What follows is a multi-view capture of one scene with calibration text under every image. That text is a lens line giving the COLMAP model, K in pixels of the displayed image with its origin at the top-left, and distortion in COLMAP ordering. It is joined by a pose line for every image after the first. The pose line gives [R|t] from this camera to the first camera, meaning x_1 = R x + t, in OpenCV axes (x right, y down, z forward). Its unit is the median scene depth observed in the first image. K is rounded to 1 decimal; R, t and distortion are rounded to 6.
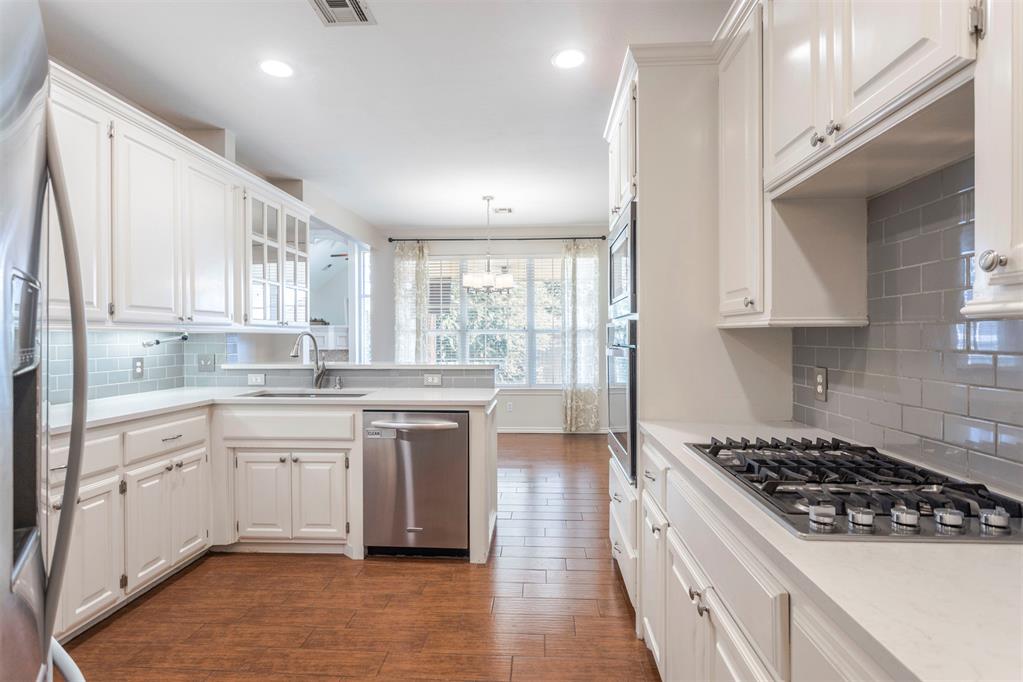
lens RADIAL K [[499.5, 0, 514.0], [0, 499.5, 346.2], [0, 0, 1]] dist [-0.019459, 0.001062]
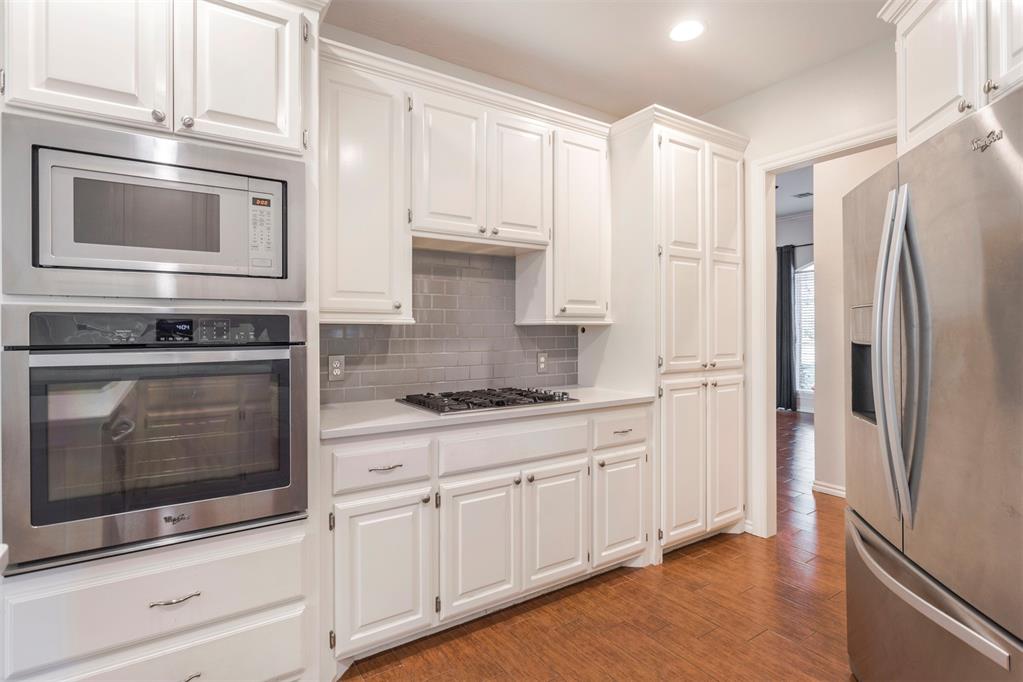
lens RADIAL K [[499.5, 0, 514.6], [0, 499.5, 340.1], [0, 0, 1]] dist [-0.019459, 0.001062]
pose [[0.579144, -0.005042, -0.815210, 0.020850], [0.008983, 0.999960, 0.000197, -0.004001], [0.815176, -0.007437, 0.579166, 0.412131]]
